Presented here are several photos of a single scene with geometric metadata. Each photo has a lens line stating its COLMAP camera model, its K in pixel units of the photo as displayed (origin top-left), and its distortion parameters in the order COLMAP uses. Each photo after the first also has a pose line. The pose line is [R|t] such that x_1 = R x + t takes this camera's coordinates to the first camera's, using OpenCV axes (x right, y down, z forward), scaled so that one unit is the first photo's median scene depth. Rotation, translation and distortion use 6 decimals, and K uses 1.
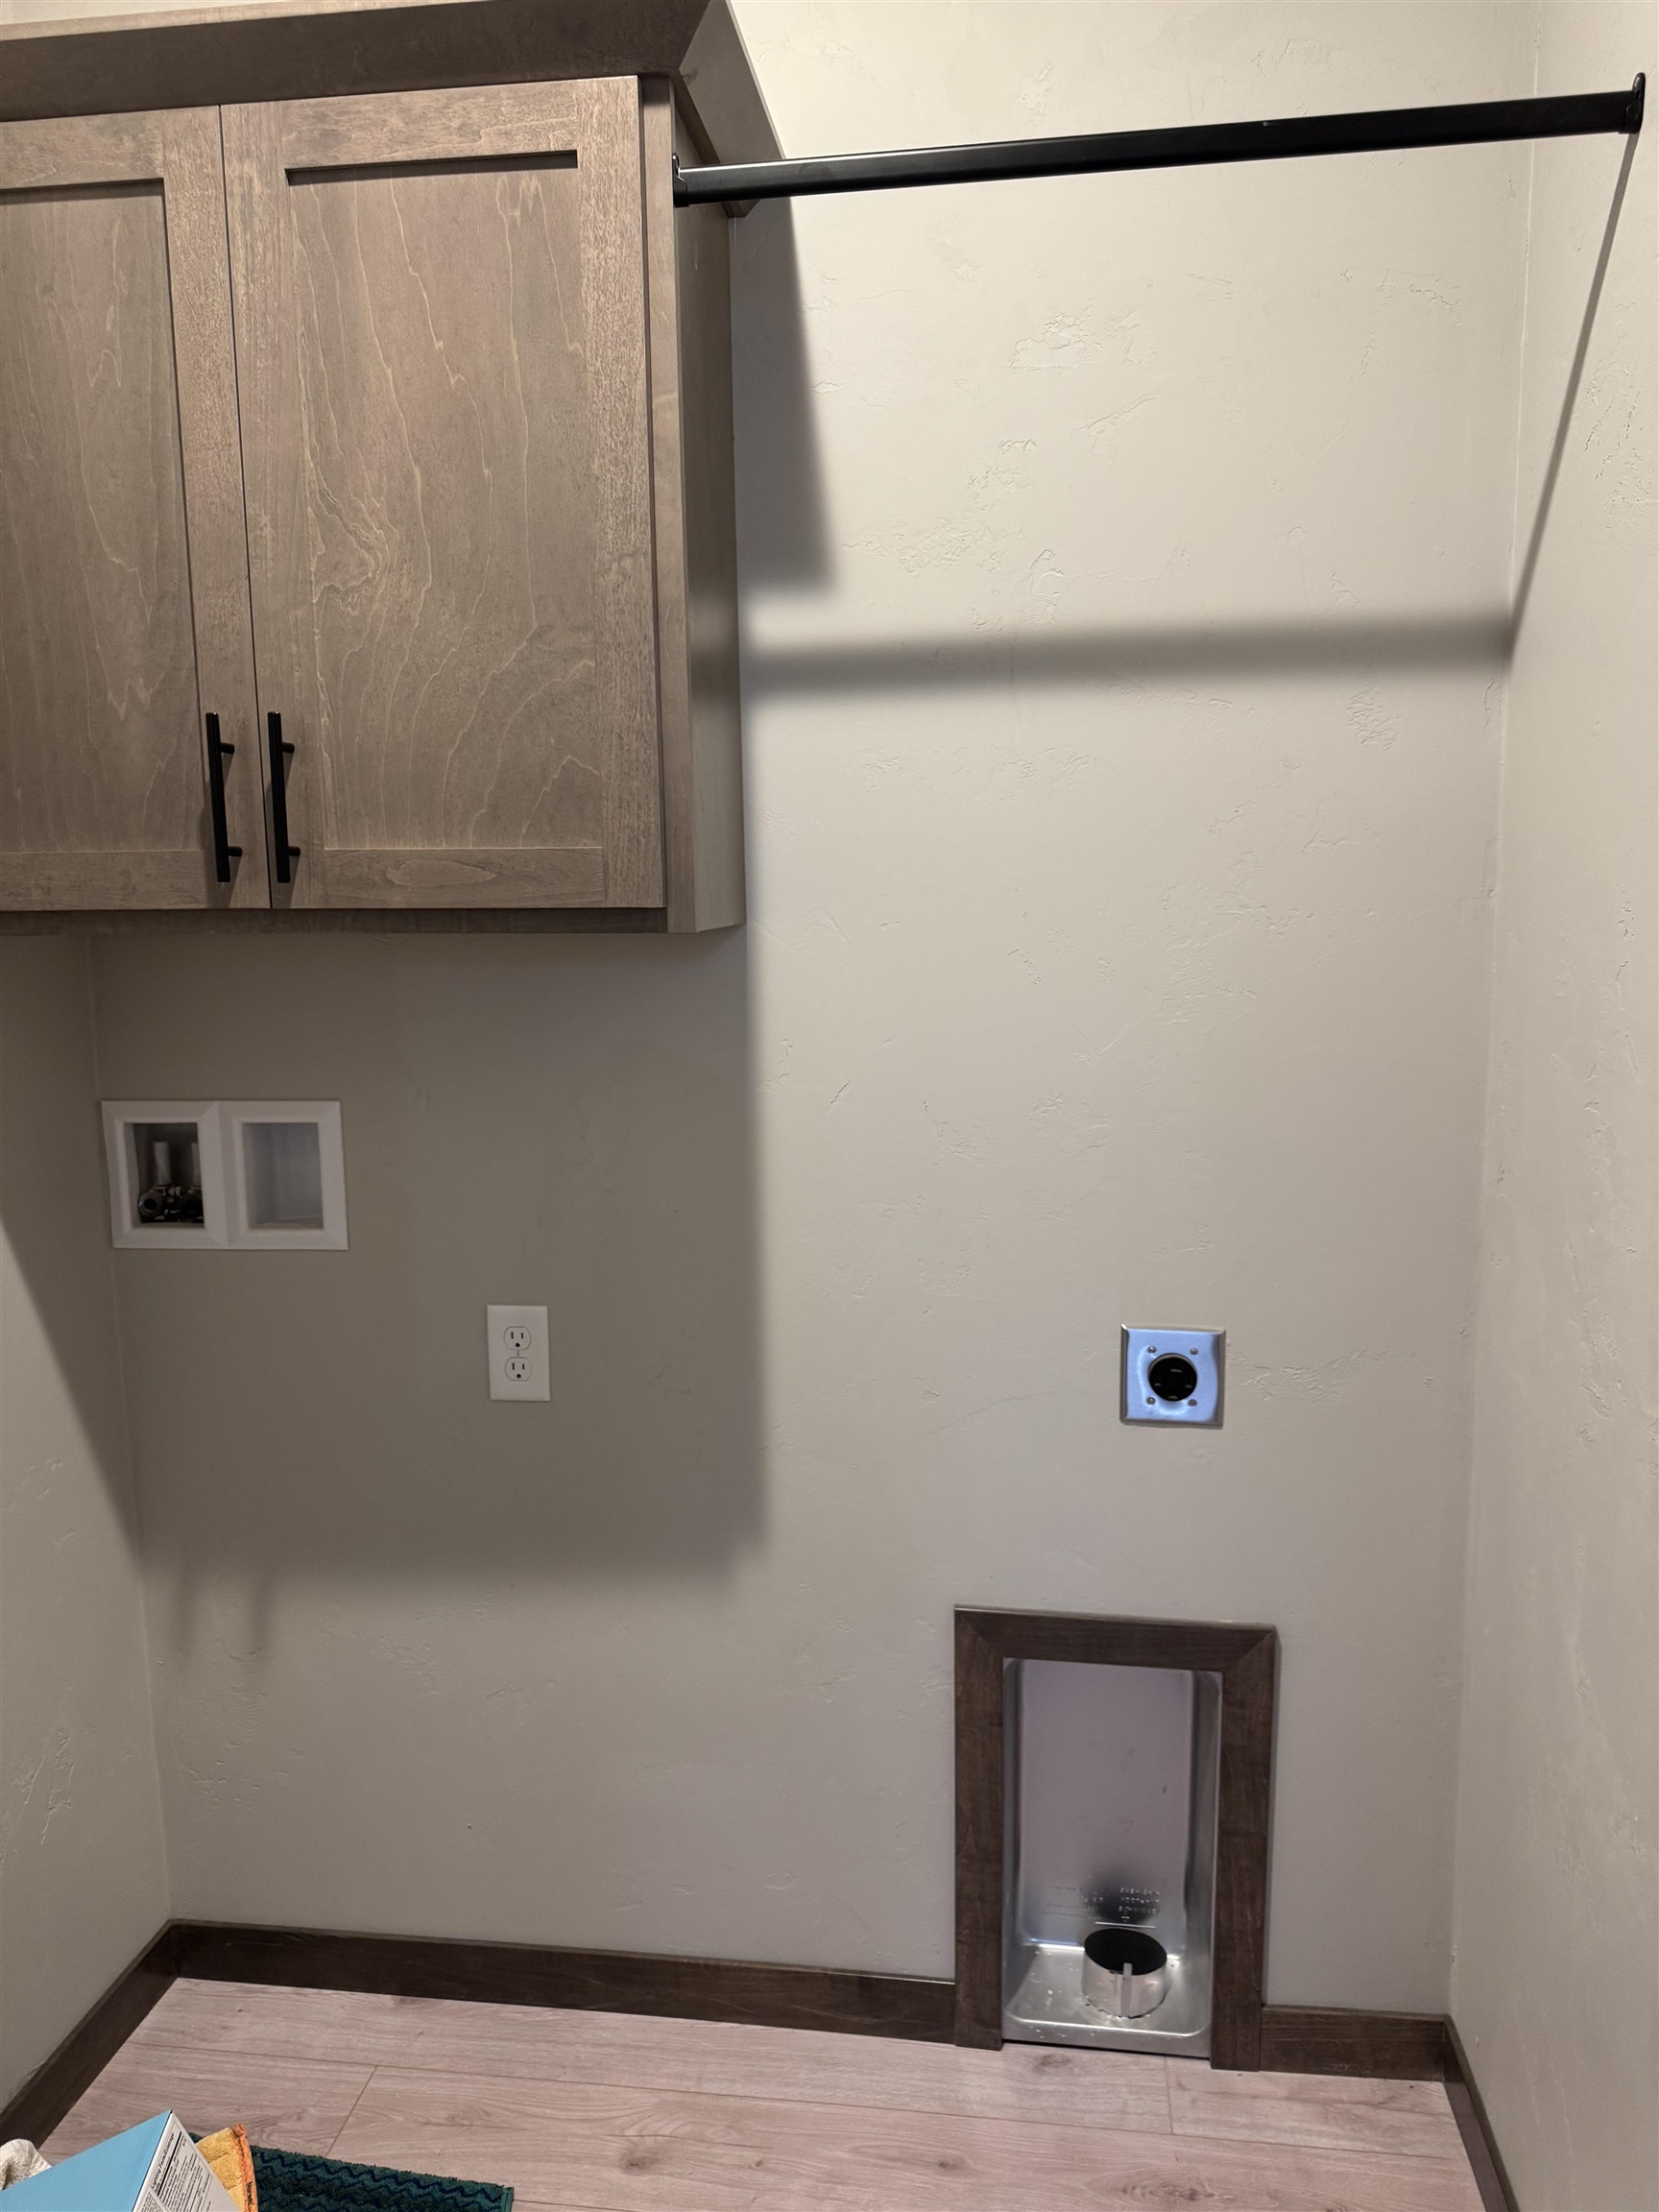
lens RADIAL K [[1538.6, 0, 833.0], [0, 1538.6, 1107.8], [0, 0, 1]] dist [0.048624, -0.040170]
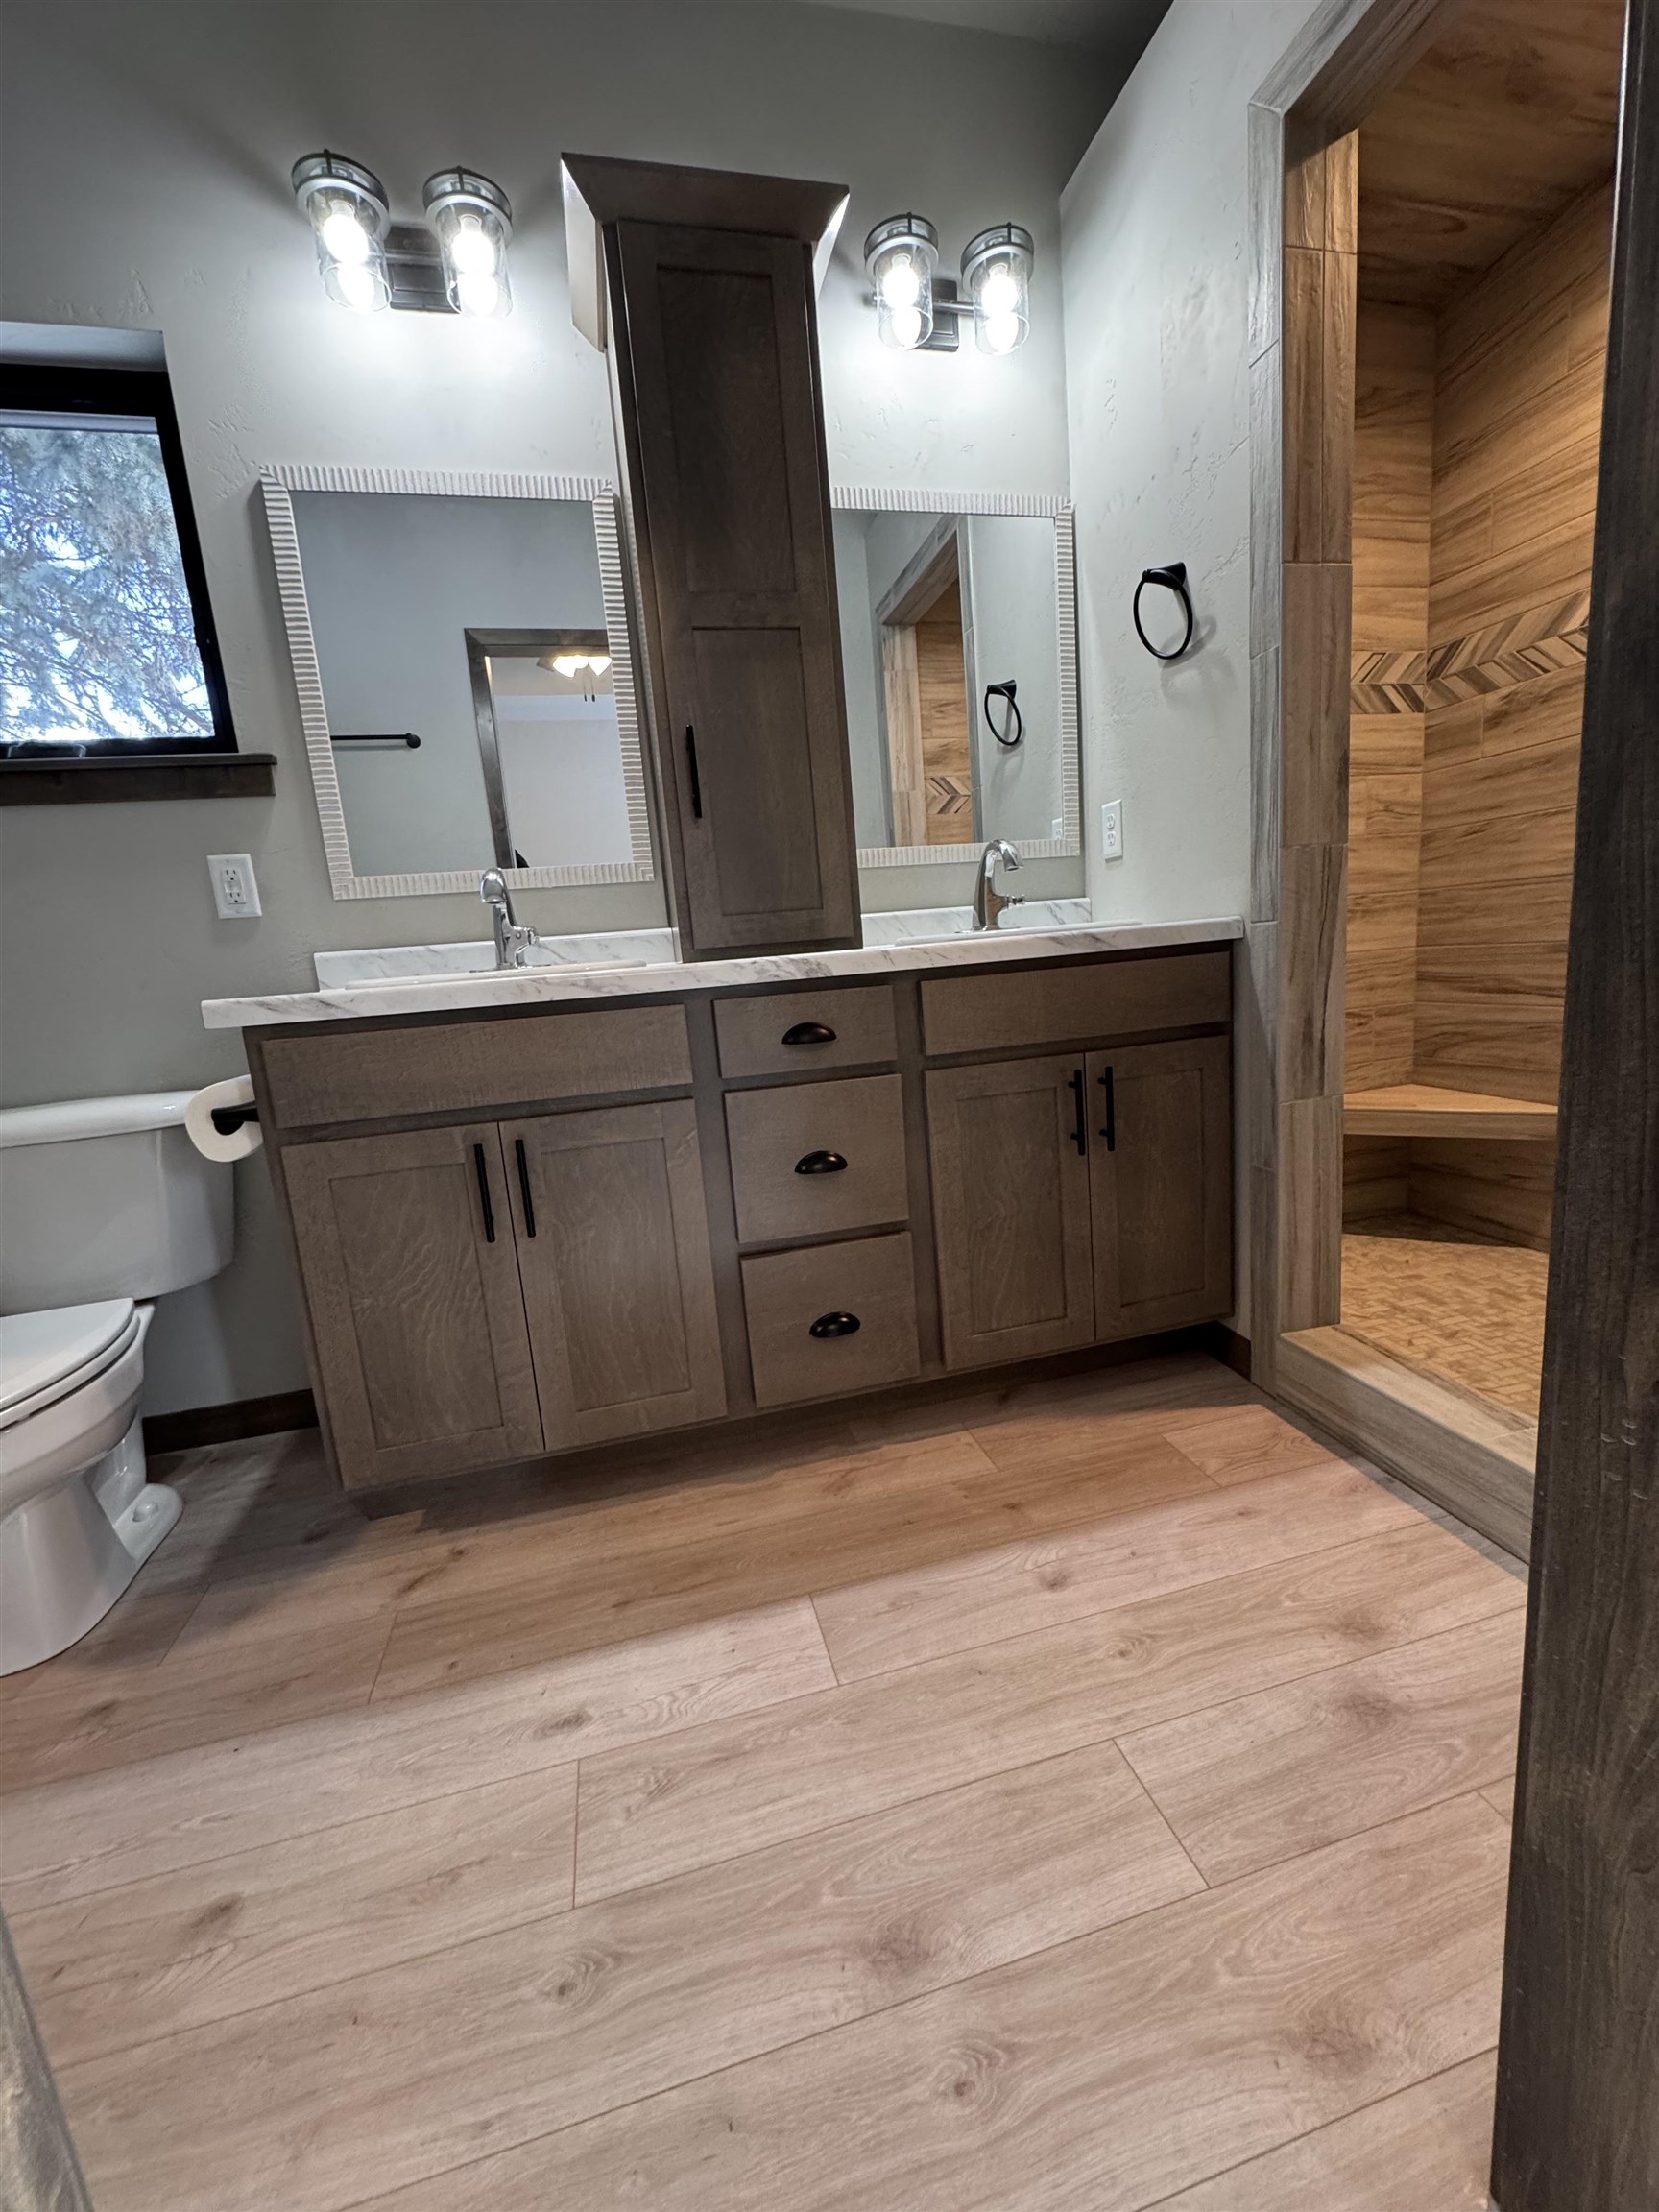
lens RADIAL K [[878.0, 0, 829.8], [0, 878.0, 1106.2], [0, 0, 1]] dist [-0.003619, 0.000402]
pose [[-0.923685, 0.148523, -0.353194, -0.332869], [0.037563, 0.952475, 0.302292, 0.080975], [0.381306, 0.265956, -0.885366, 1.414829]]
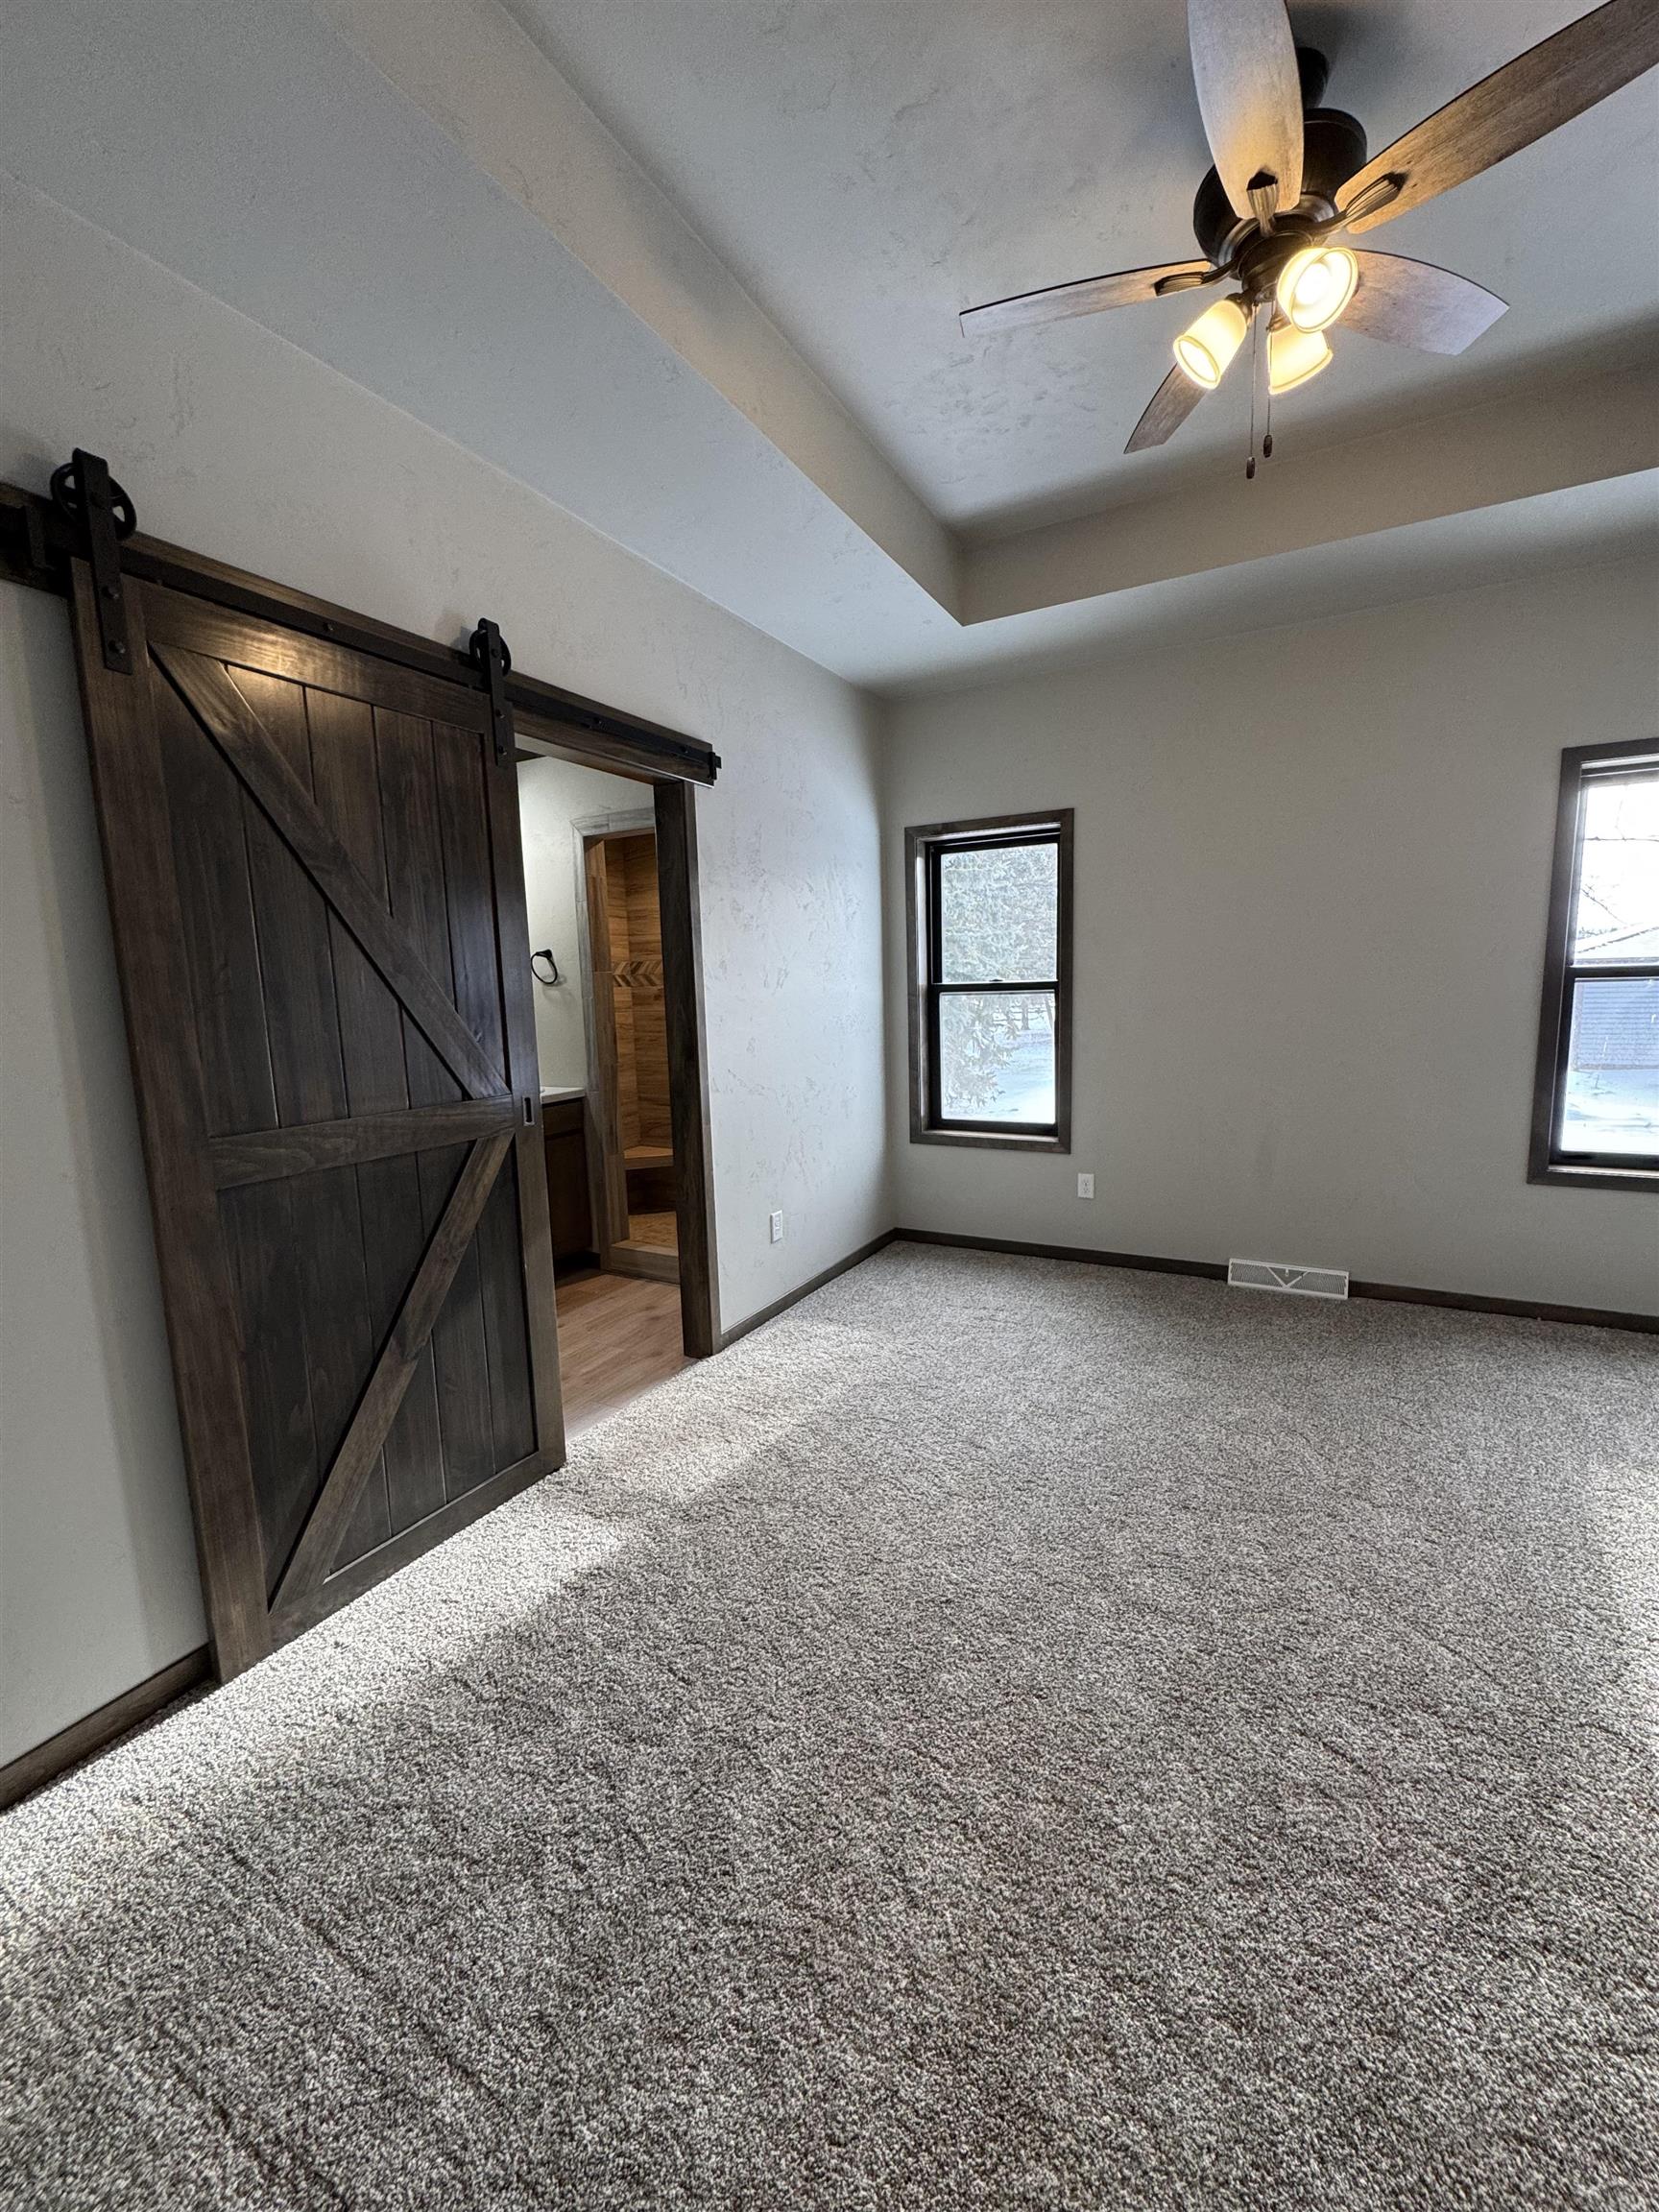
lens RADIAL K [[878.0, 0, 832.2], [0, 878.0, 1106.2], [0, 0, 1]] dist [-0.003619, 0.000402]
pose [[-0.355227, 0.148749, -0.922869, 0.883938], [-0.097562, 0.975967, 0.194860, -0.294860], [0.929675, 0.159257, -0.332177, 2.143225]]
